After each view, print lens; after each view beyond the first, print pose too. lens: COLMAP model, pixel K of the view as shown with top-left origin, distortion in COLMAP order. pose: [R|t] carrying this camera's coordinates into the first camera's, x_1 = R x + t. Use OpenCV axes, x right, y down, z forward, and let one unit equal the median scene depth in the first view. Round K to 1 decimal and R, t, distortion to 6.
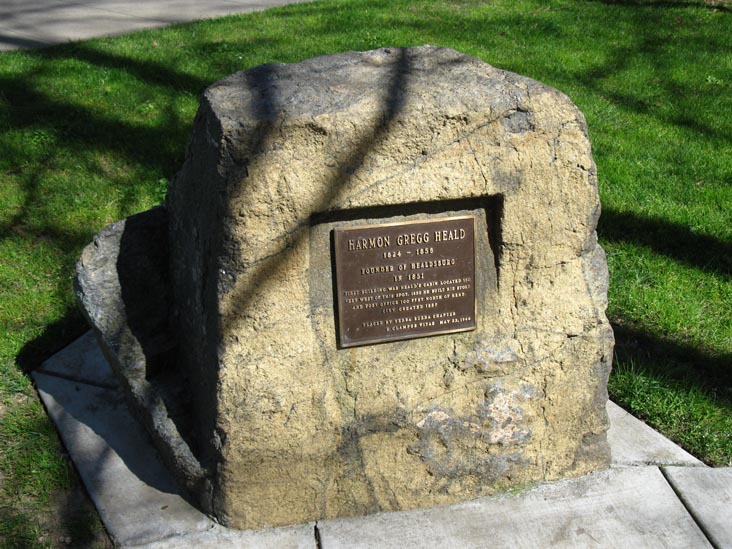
lens RADIAL K [[764.8, 0, 366.0], [0, 764.8, 274.5], [0, 0, 1]] dist [-0.216994, 0.347127]
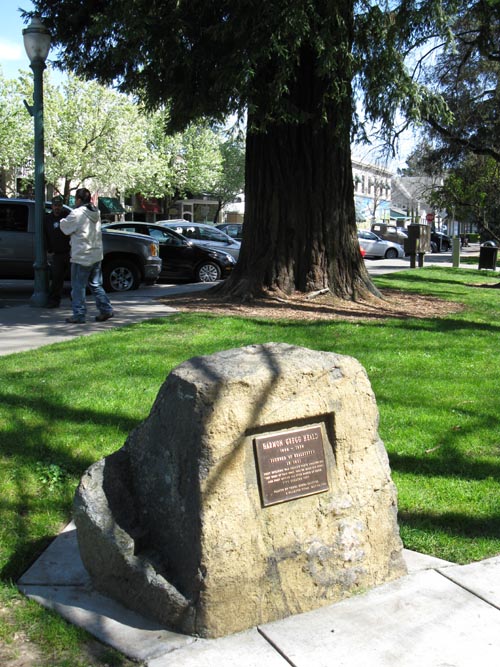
lens RADIAL K [[696.8, 0, 250.0], [0, 696.8, 333.5], [0, 0, 1]] dist [-0.216994, 0.347127]
pose [[0.953159, -0.063127, 0.295808, -0.489180], [0.163135, 0.930833, -0.327013, 0.229356], [-0.254705, 0.359952, 0.897530, -0.534314]]
